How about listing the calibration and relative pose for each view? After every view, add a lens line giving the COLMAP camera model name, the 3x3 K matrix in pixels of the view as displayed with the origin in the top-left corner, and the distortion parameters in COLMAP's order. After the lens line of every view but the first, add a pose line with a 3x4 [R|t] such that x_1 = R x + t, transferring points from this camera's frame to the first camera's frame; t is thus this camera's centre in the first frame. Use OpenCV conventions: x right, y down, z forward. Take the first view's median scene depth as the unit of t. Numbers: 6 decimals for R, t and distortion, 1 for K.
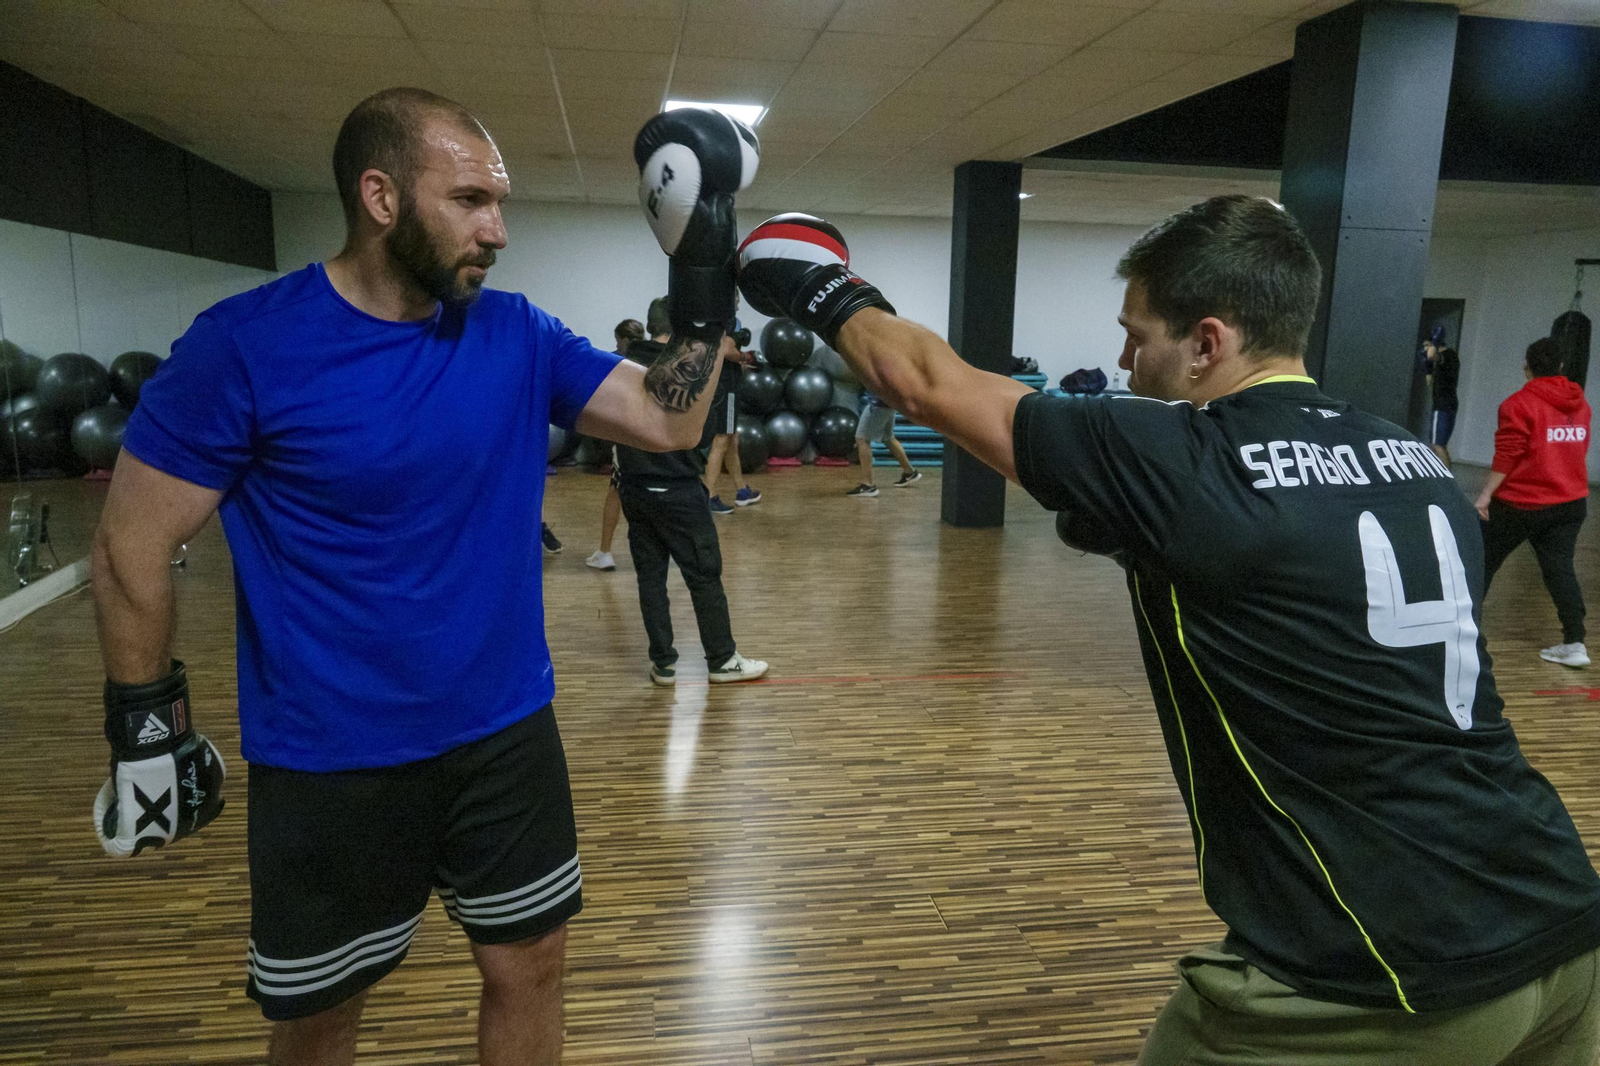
lens RADIAL K [[1113.1, 0, 806.3], [0, 1113.1, 536.7], [0, 0, 1]] dist [0.002034, -0.002891]
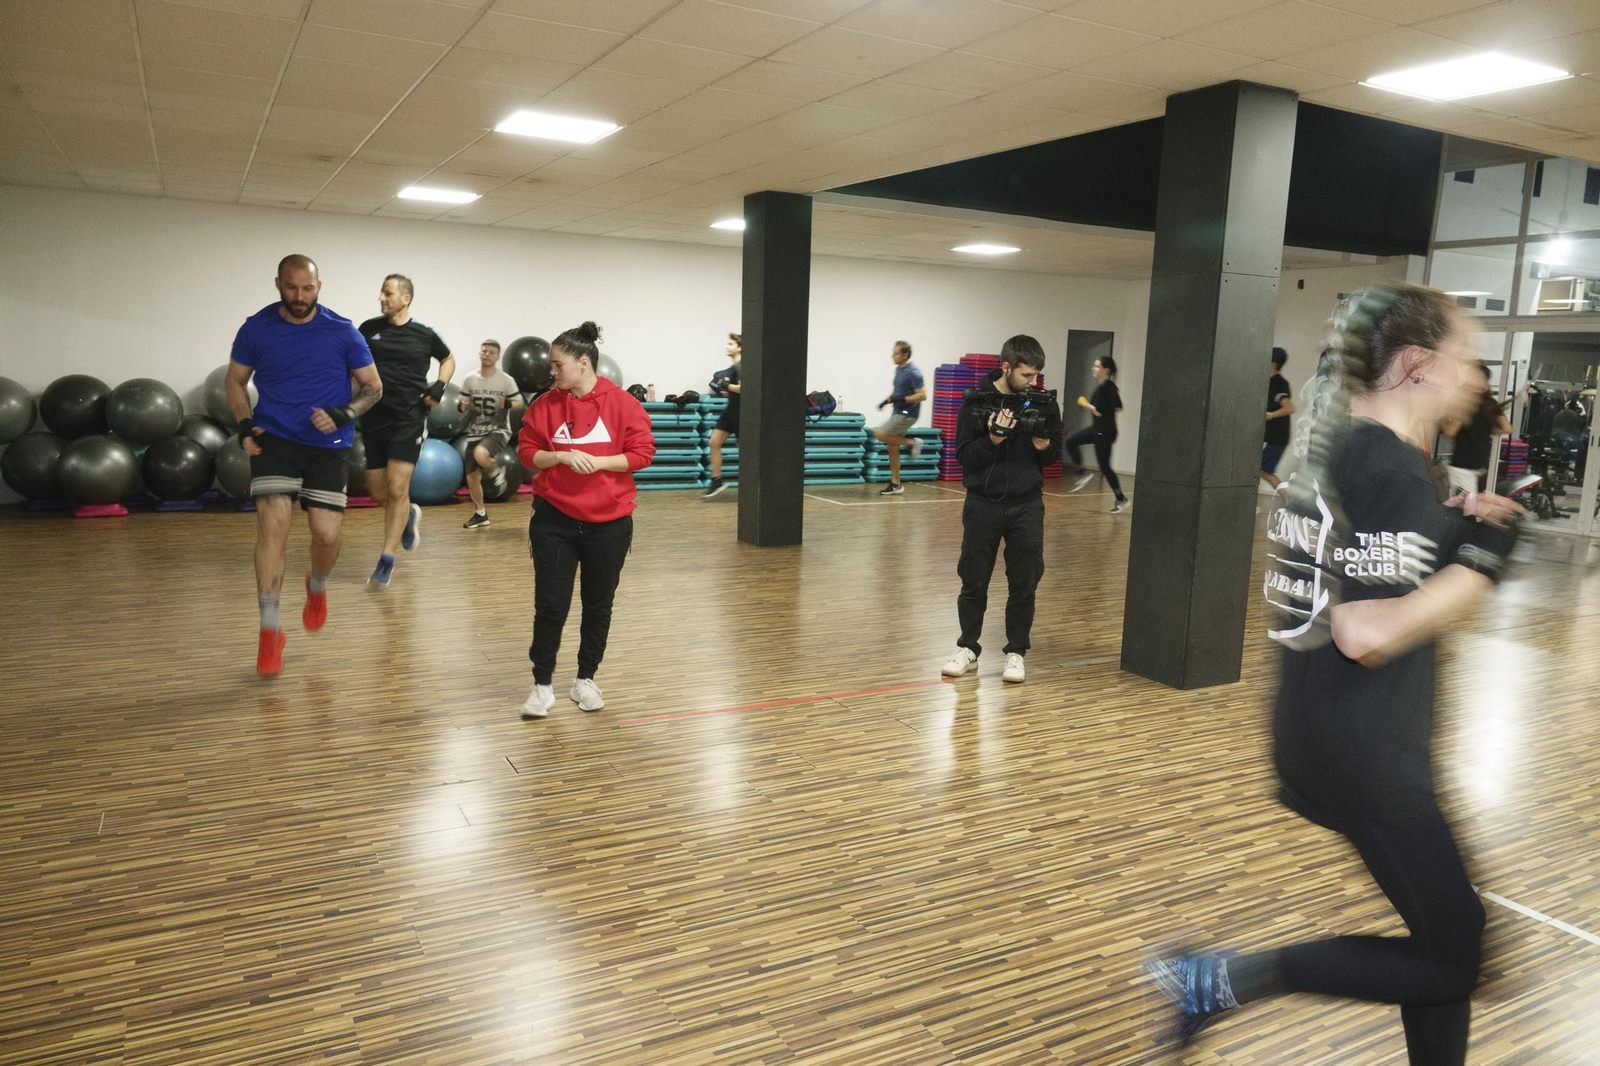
lens RADIAL K [[1113.1, 0, 806.5], [0, 1113.1, 532.2], [0, 0, 1]] dist [0.002034, -0.002891]
pose [[0.943419, -0.041158, 0.329040, -0.343755], [0.049027, 0.998675, -0.015650, -0.009302], [-0.327960, 0.030897, 0.944186, 0.050998]]
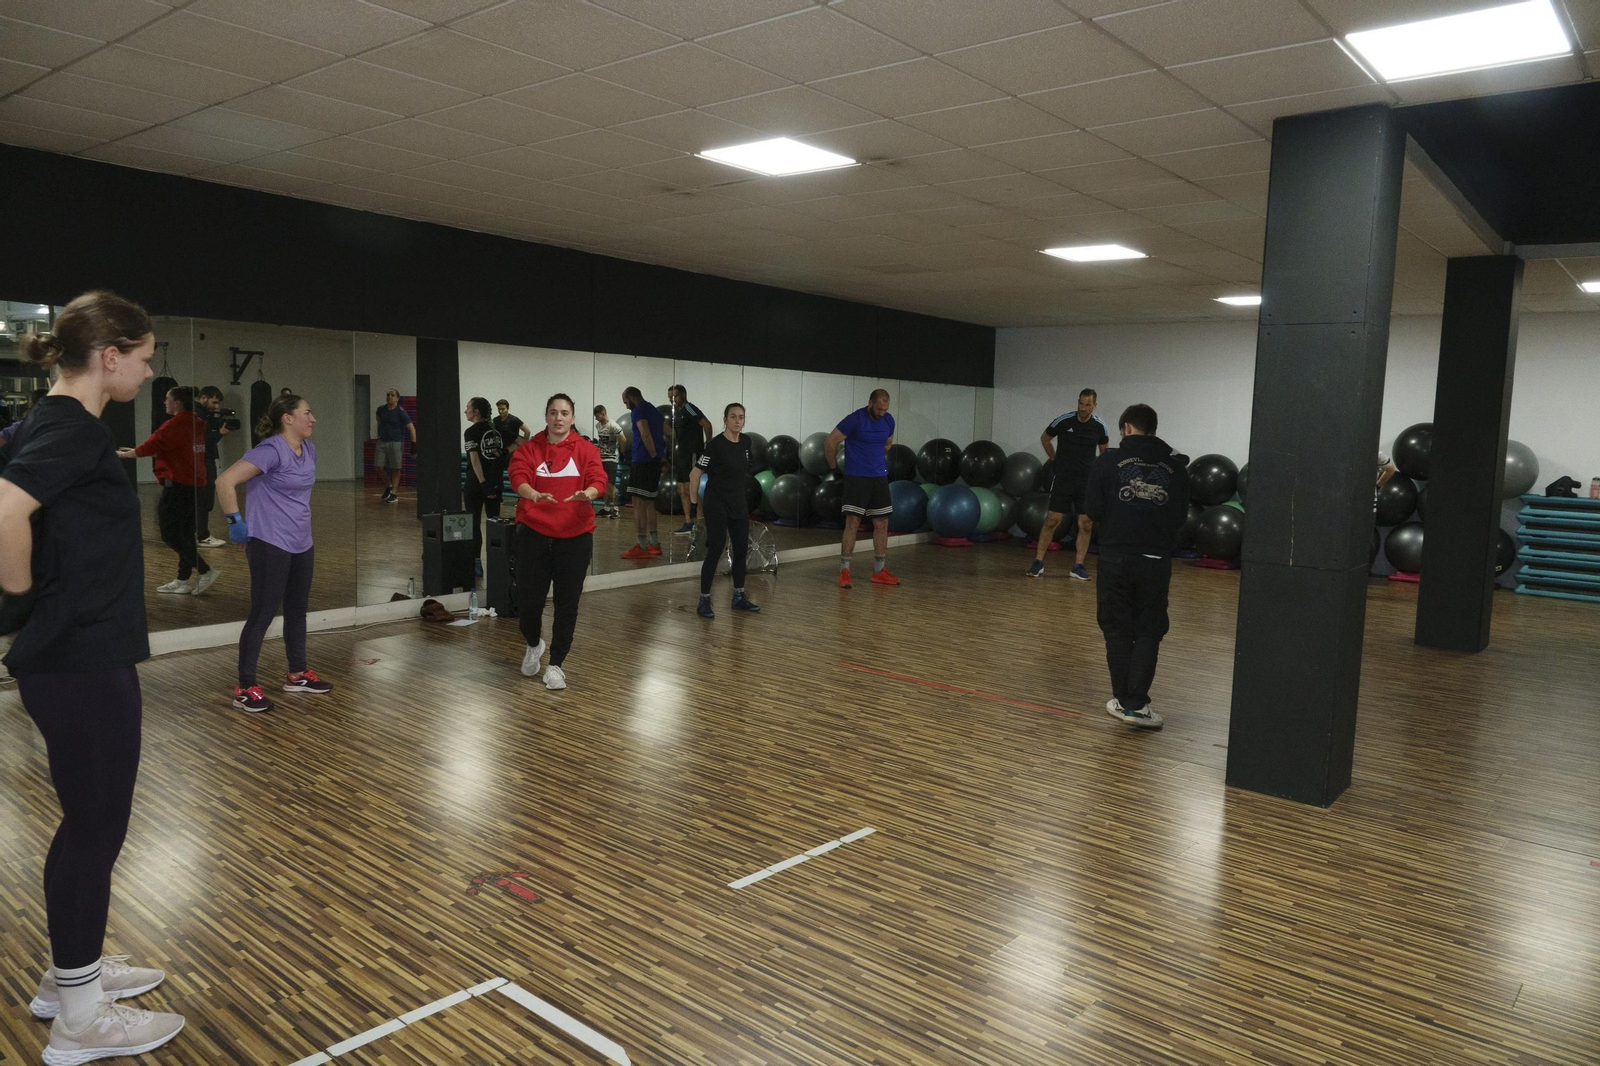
lens RADIAL K [[1113.1, 0, 799.1], [0, 1113.1, 537.6], [0, 0, 1]] dist [0.002034, -0.002891]
pose [[0.646726, 0.083148, -0.758177, 1.069549], [-0.160119, 0.986690, -0.028374, 0.025203], [0.745726, 0.139749, 0.651432, 0.005018]]
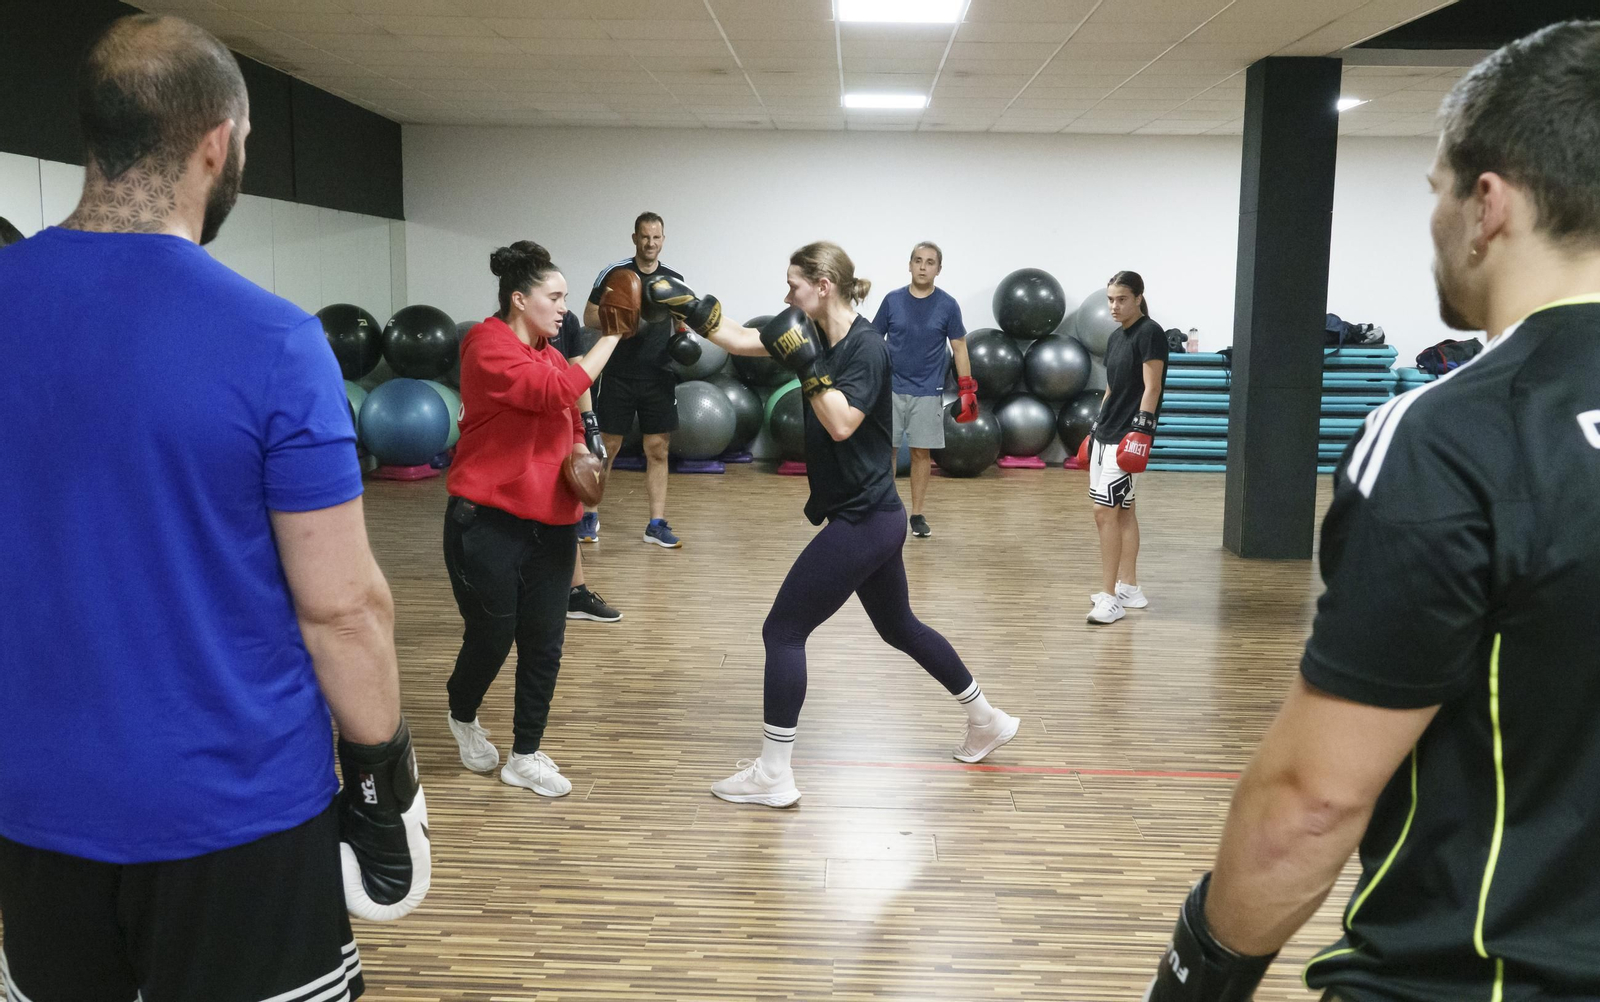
lens RADIAL K [[1446.8, 0, 806.5], [0, 1446.8, 466.6], [0, 0, 1]] dist [0.019812, 0.001501]
pose [[0.980310, 0.019972, -0.196450, 0.088371], [-0.031892, 0.997824, -0.057706, -0.010508], [0.194870, 0.062835, 0.978814, 0.049539]]
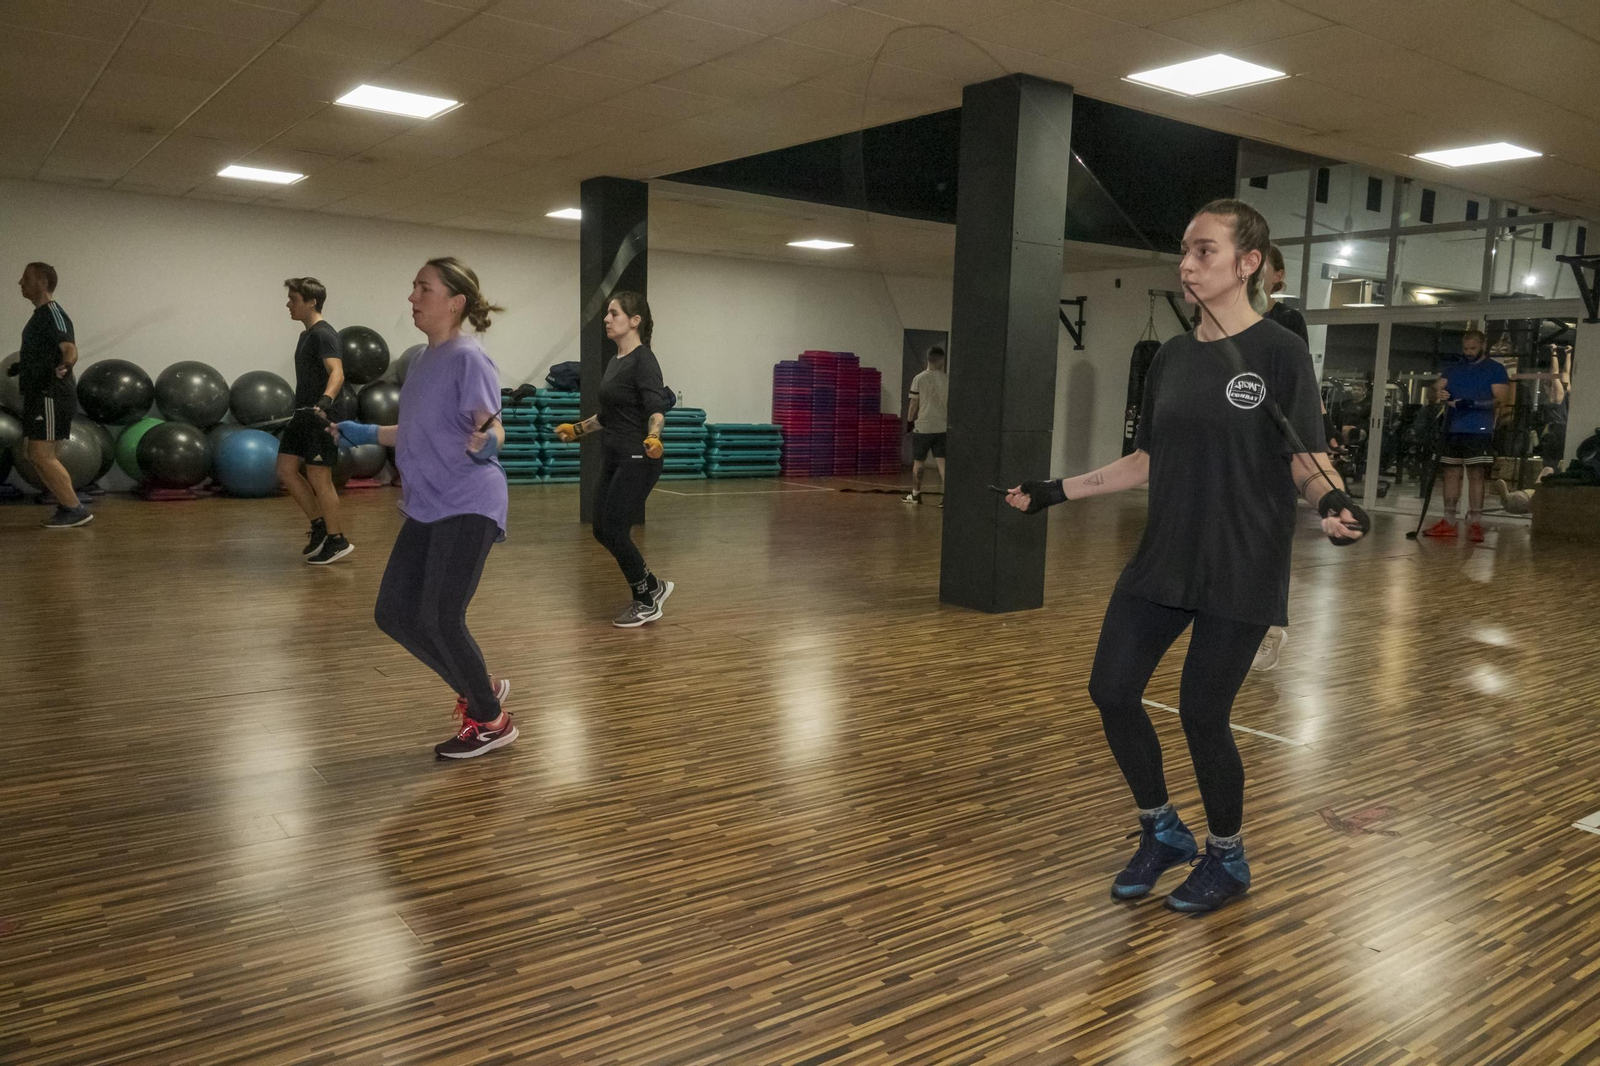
lens RADIAL K [[1183.3, 0, 809.3], [0, 1183.3, 530.7], [0, 0, 1]] dist [0.016380, -0.001160]
pose [[0.888966, -0.050231, 0.455210, -0.420514], [0.074685, 0.996561, -0.035882, 0.106126], [-0.451843, 0.065896, 0.889661, -0.136108]]
